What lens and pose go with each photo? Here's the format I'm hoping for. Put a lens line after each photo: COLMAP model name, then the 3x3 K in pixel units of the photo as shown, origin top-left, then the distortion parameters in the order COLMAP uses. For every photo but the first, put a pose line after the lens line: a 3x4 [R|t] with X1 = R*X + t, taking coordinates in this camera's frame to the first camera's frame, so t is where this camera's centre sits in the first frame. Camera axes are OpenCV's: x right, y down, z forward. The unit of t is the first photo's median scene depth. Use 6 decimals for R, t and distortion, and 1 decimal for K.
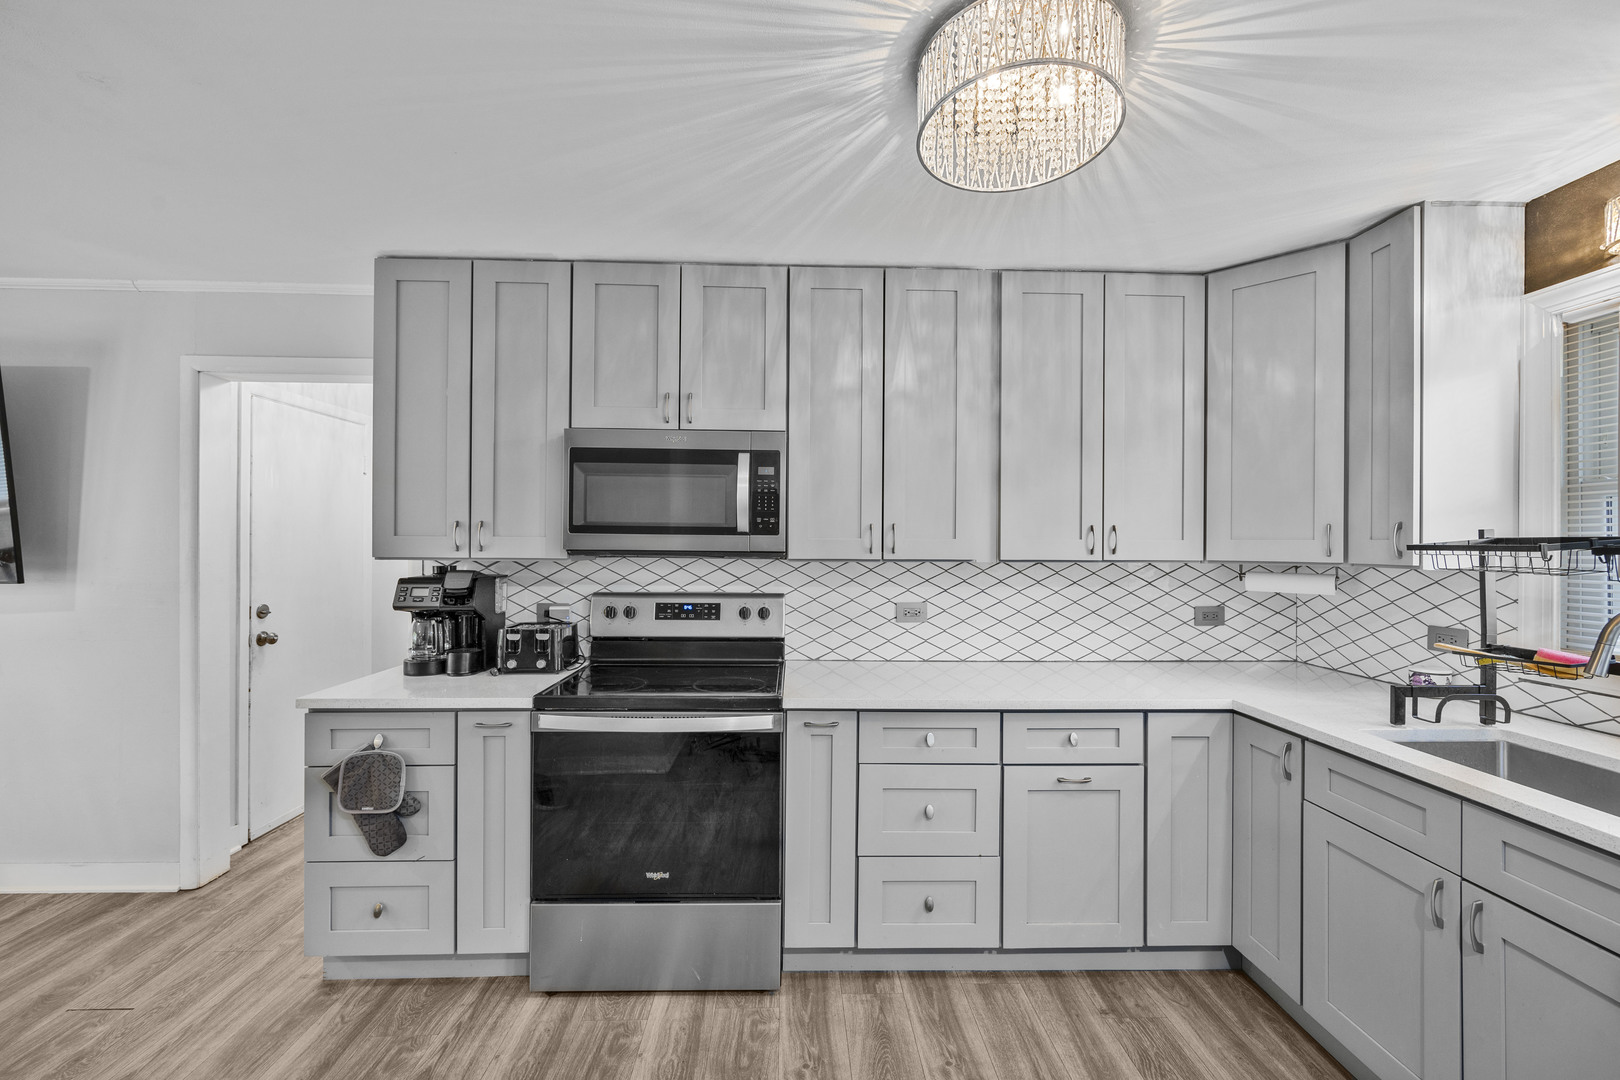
lens RADIAL K [[648.9, 0, 815.1], [0, 648.9, 541.6], [0, 0, 1]] dist [-0.001072, 0.000126]
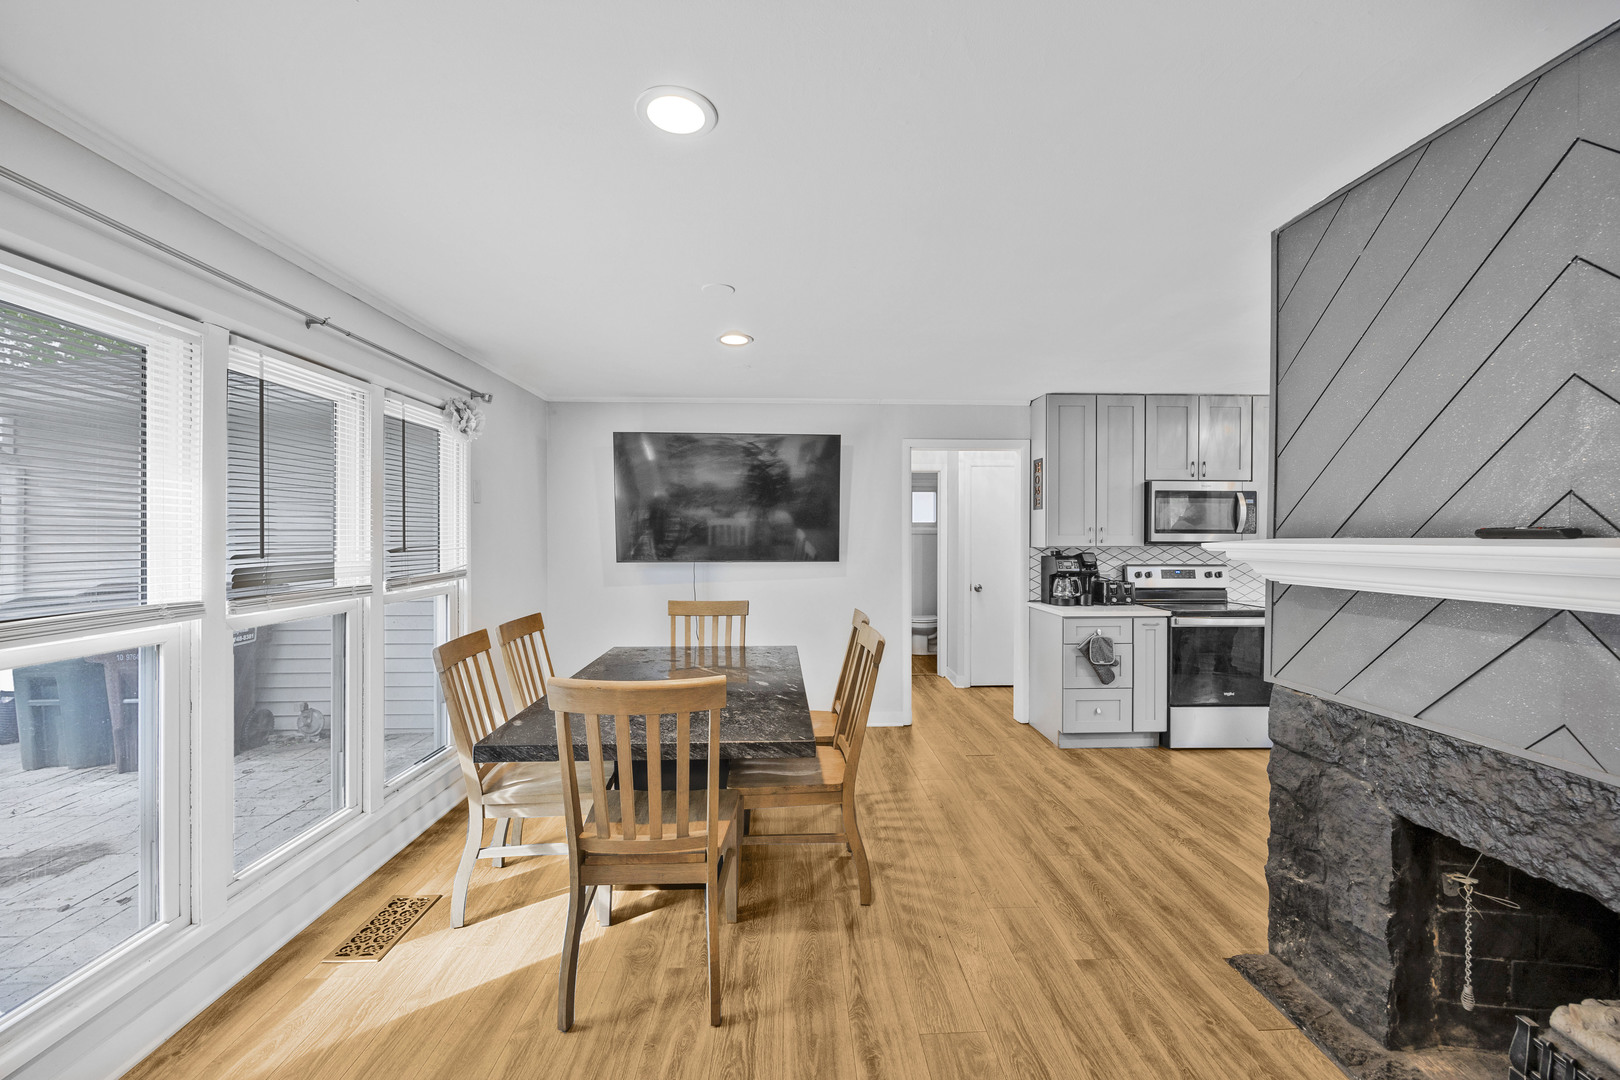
lens RADIAL K [[648.9, 0, 814.5], [0, 648.9, 542.4], [0, 0, 1]] dist [-0.001072, 0.000126]
pose [[0.999977, -0.006846, 0.000247, -1.387616], [0.006843, 0.999912, 0.011326, -0.014643], [-0.000324, -0.011324, 0.999936, -0.974102]]
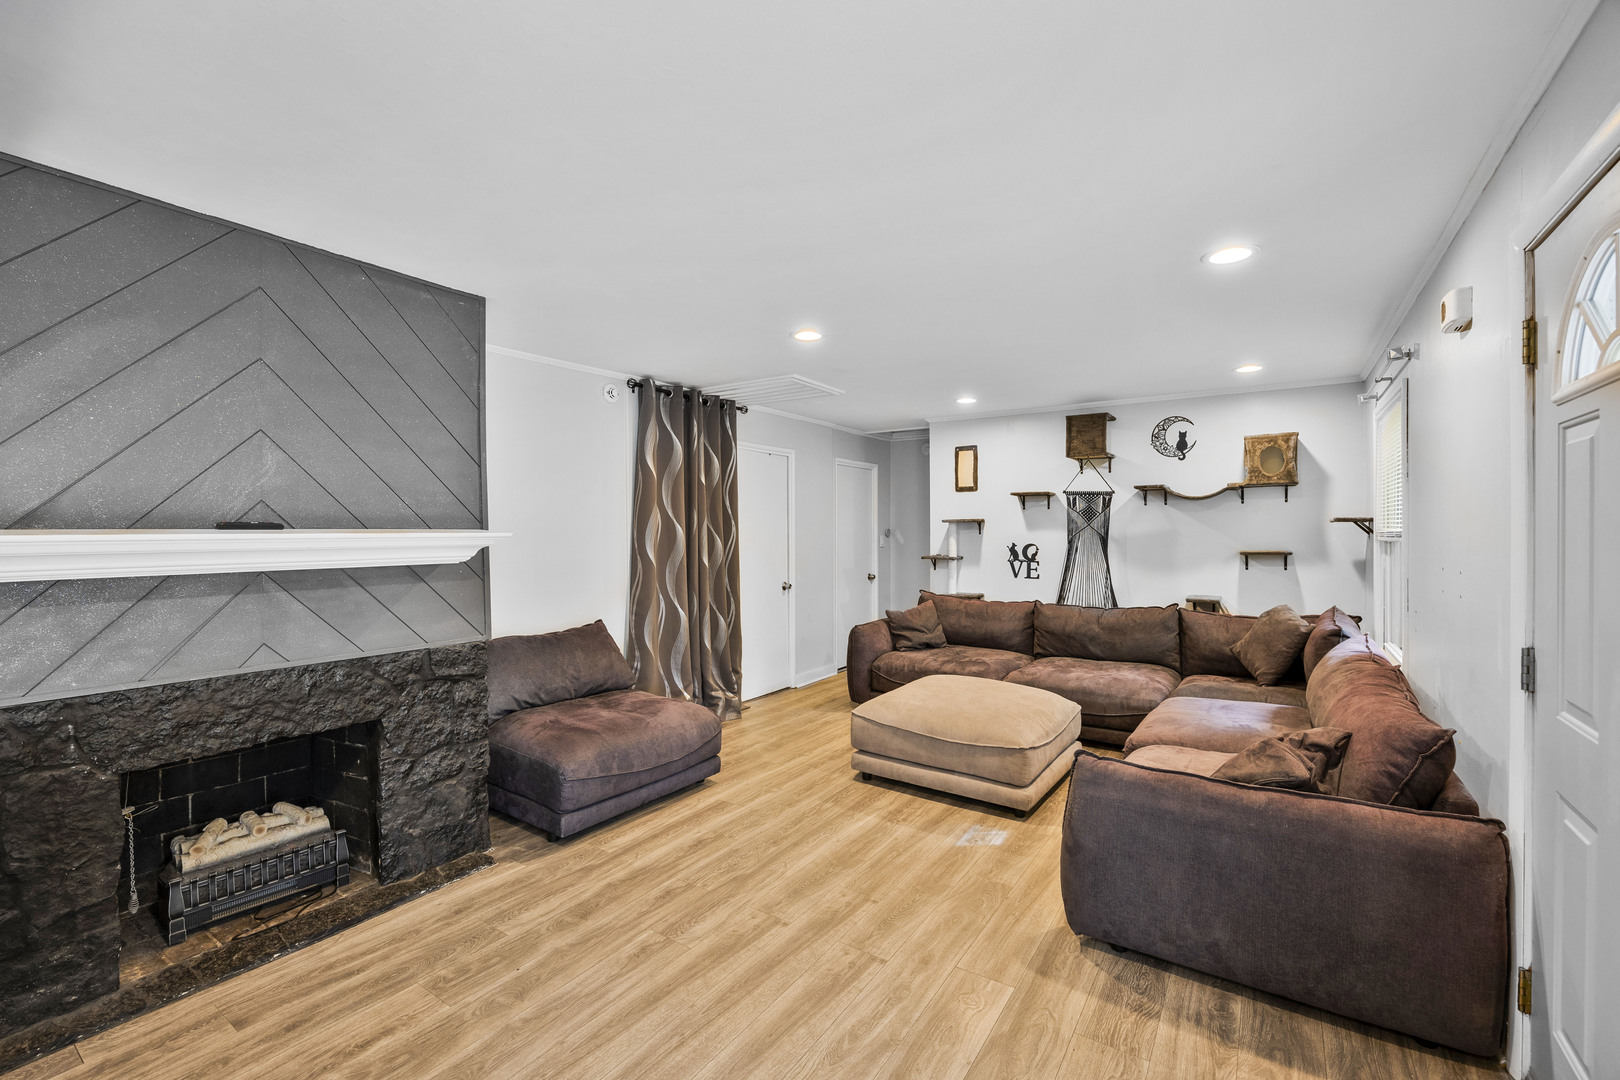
lens RADIAL K [[693.5, 0, 811.7], [0, 693.5, 539.4], [0, 0, 1]] dist [-0.015063, 0.001096]
pose [[-0.809869, -0.009031, 0.586542, -1.964665], [-0.002221, 0.999922, 0.012328, -0.006144], [-0.586607, 0.008681, -0.809825, -0.040056]]
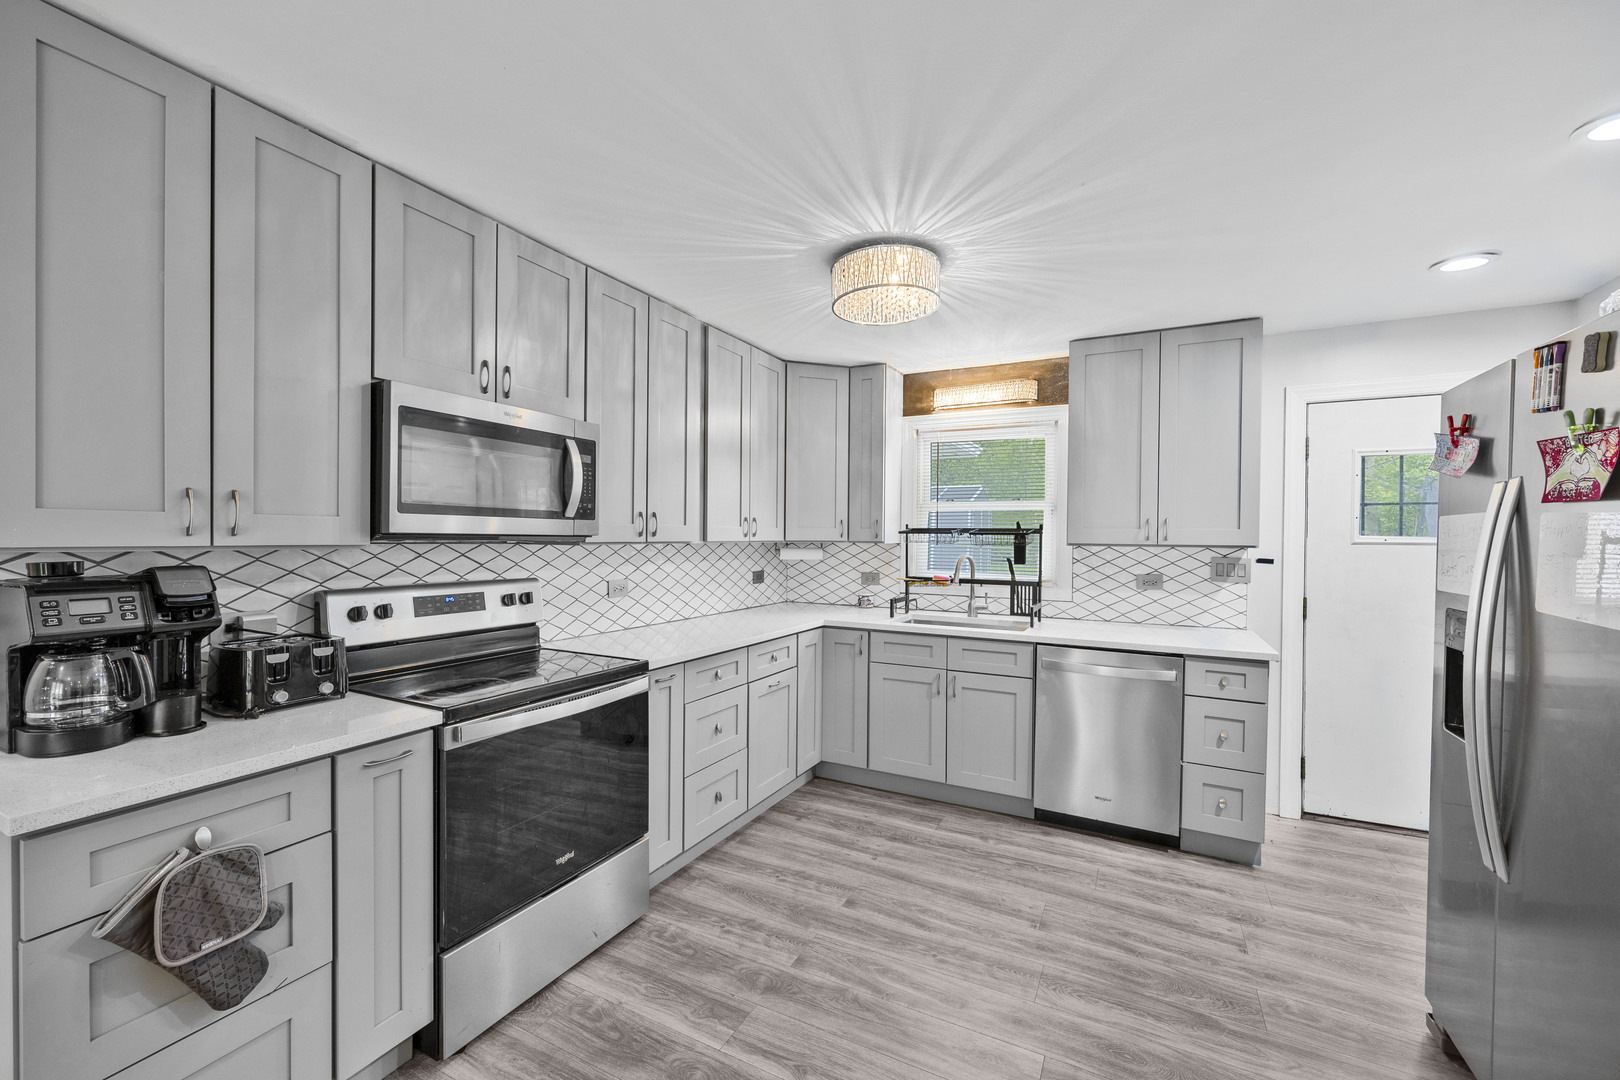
lens RADIAL K [[648.9, 0, 811.3], [0, 648.9, 541.6], [0, 0, 1]] dist [-0.001072, 0.000126]
pose [[0.490568, -0.009827, 0.871348, -0.801562], [-0.007611, 0.999850, 0.015562, 0.005964], [-0.871370, -0.014266, 0.490419, 0.159200]]
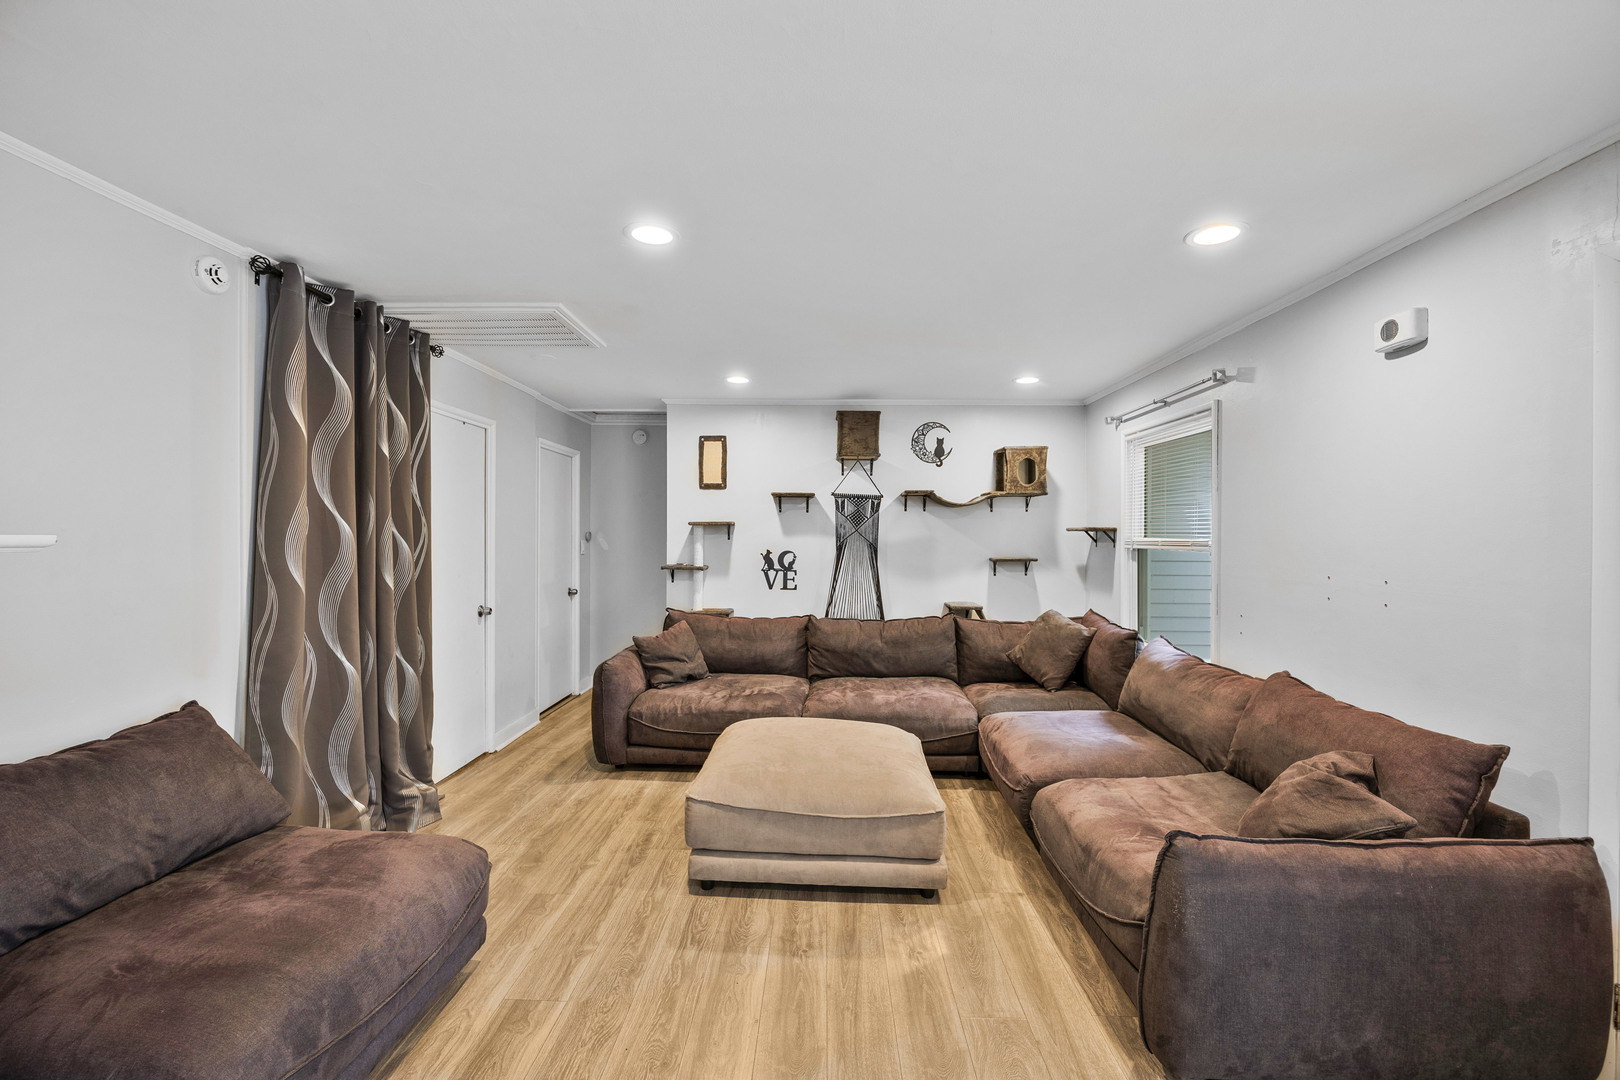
lens RADIAL K [[693.5, 0, 814.2], [0, 693.5, 540.3], [0, 0, 1]] dist [-0.015063, 0.001096]
pose [[-0.998232, -0.011889, 0.058236, -1.327902], [-0.011668, 0.999923, 0.004125, -0.005490], [-0.058280, 0.003438, -0.998294, -0.310383]]
